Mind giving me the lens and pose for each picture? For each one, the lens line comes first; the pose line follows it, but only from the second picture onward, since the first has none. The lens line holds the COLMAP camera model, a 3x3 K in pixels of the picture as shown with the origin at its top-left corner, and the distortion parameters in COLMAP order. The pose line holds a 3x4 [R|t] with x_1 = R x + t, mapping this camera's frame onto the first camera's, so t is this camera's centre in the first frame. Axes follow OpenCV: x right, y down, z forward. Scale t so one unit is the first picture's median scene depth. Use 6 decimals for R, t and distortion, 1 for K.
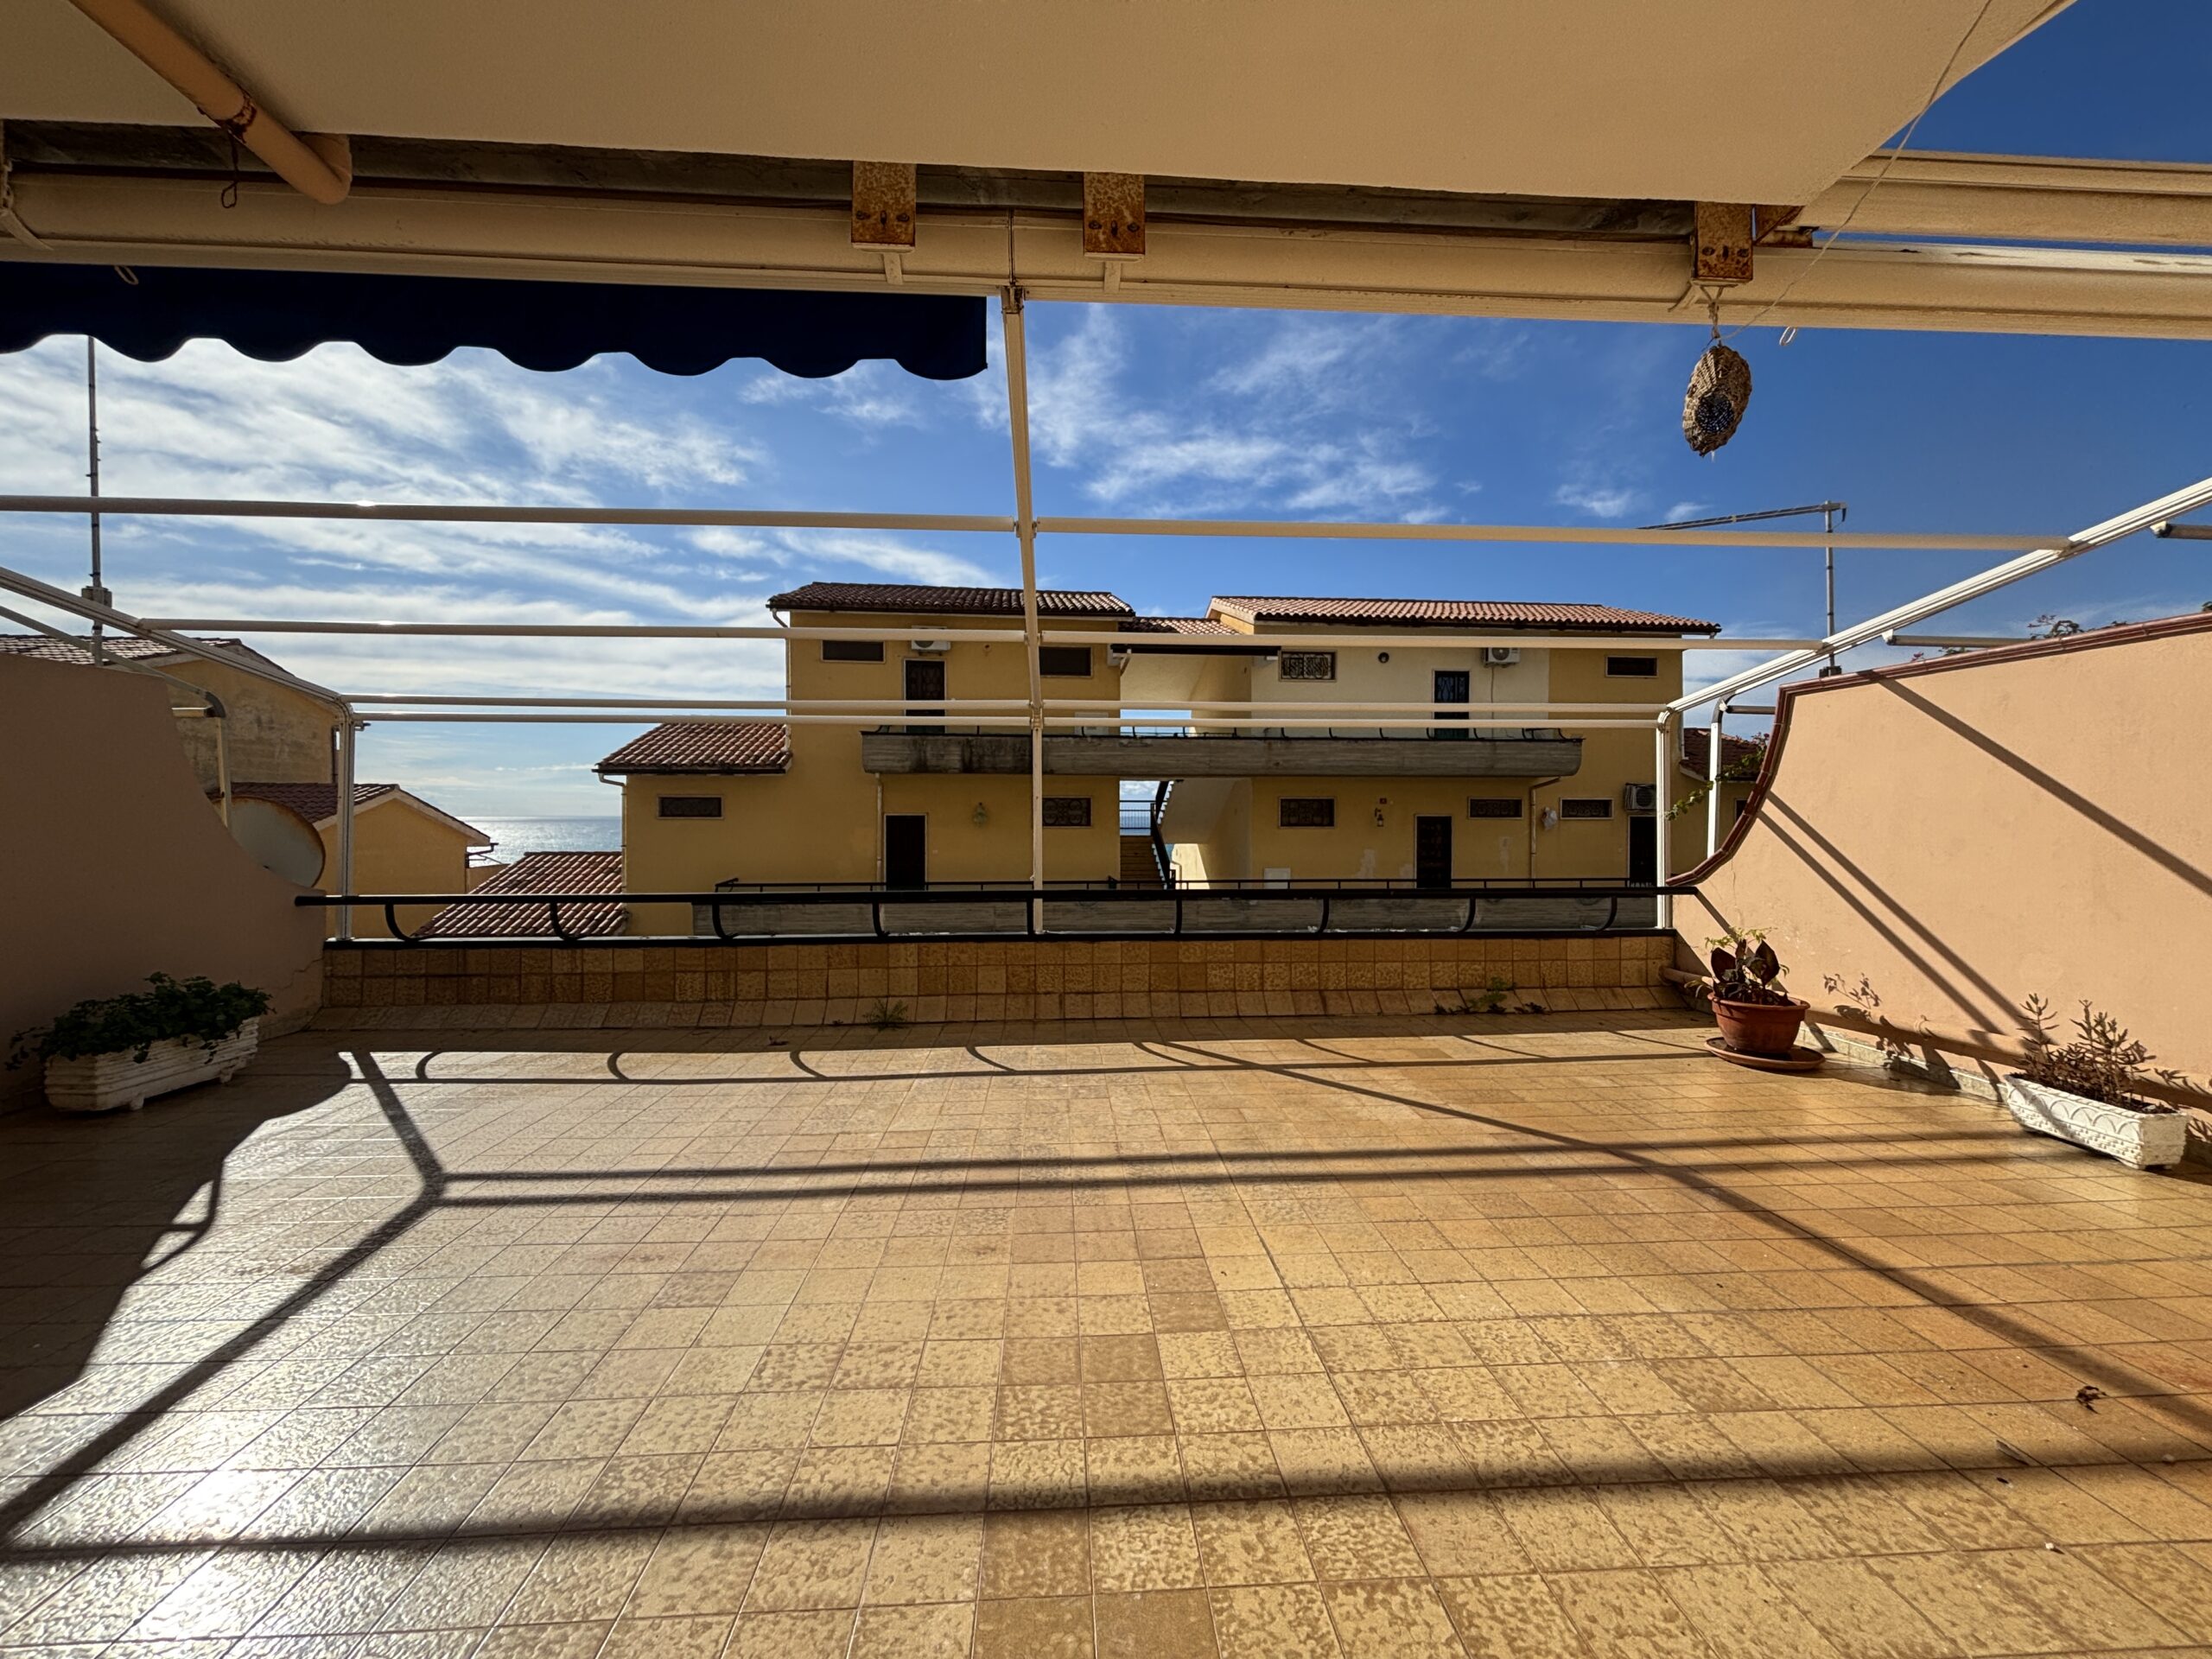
lens RADIAL K [[891.8, 0, 1106.3], [0, 891.8, 821.4], [0, 0, 1]] dist [-0.001163, 0.000529]
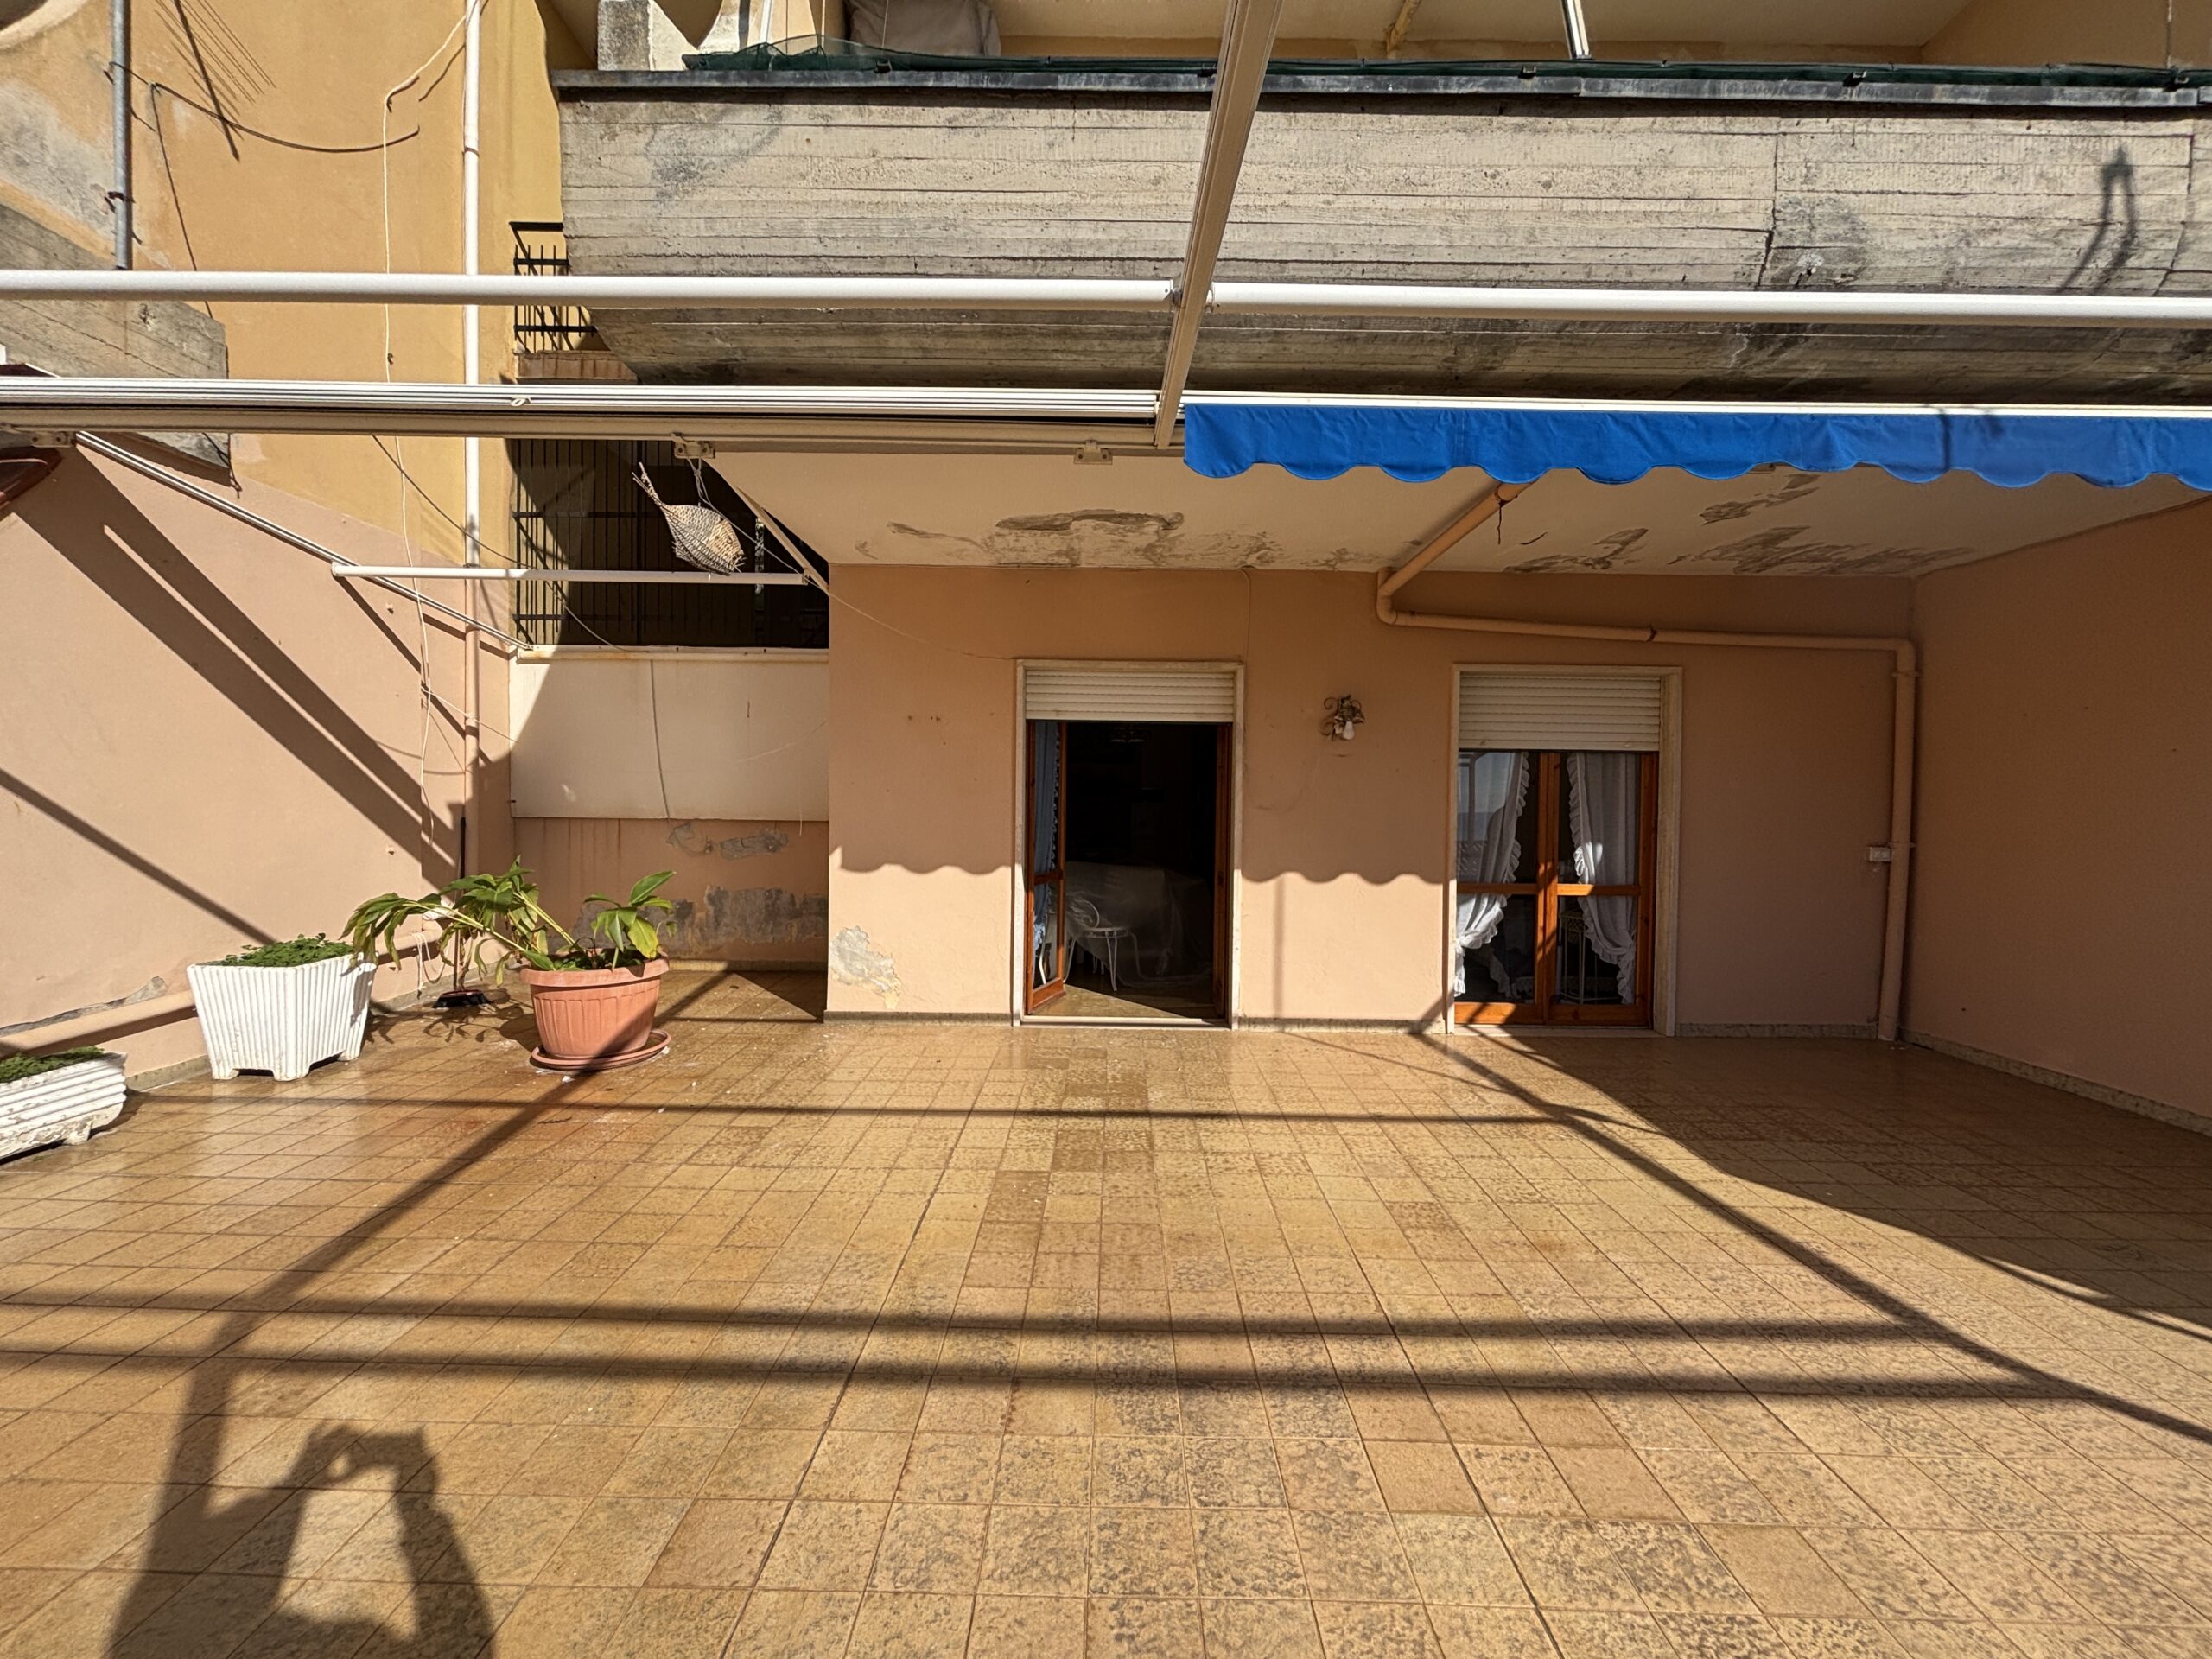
lens RADIAL K [[891.8, 0, 1106.3], [0, 891.8, 821.4], [0, 0, 1]] dist [-0.001163, 0.000529]
pose [[-0.997479, -0.016292, 0.069060, -0.080595], [-0.014295, 0.999468, 0.029312, -0.022461], [-0.069501, 0.028251, -0.997182, 1.555875]]
